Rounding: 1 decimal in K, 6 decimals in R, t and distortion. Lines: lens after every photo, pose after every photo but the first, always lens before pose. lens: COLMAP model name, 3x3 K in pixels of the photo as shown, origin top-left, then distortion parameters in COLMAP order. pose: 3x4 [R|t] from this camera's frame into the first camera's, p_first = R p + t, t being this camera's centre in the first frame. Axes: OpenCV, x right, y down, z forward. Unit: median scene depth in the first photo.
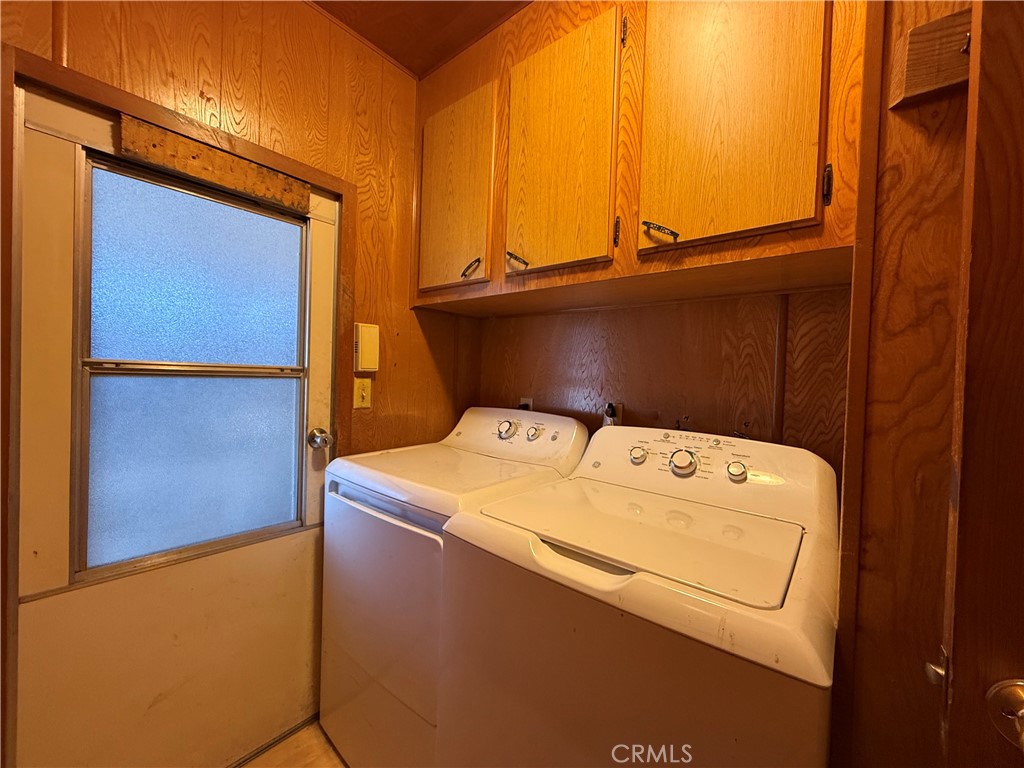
lens RADIAL K [[406.0, 0, 509.6], [0, 406.0, 382.8], [0, 0, 1]] dist [0.000689, -0.001326]
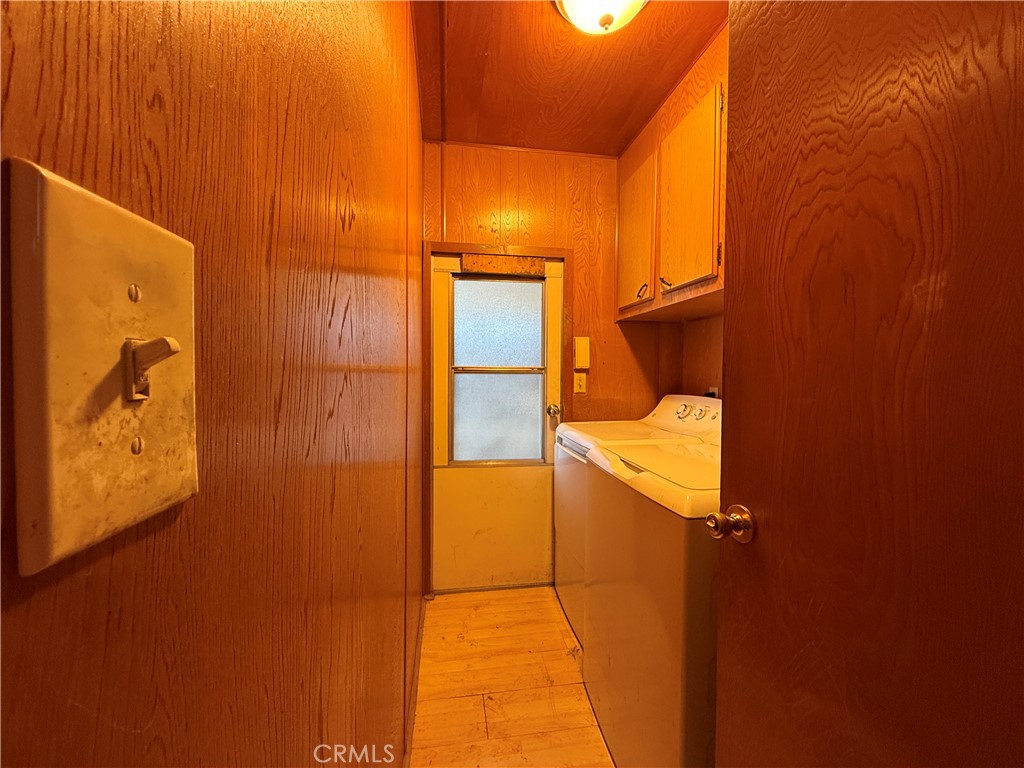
lens RADIAL K [[406.0, 0, 512.0], [0, 406.0, 379.7], [0, 0, 1]] dist [0.000689, -0.001326]
pose [[0.753452, -0.017033, -0.657282, 0.471933], [0.008662, 0.999835, -0.015981, 0.037738], [0.657445, 0.006347, 0.753476, -0.331369]]
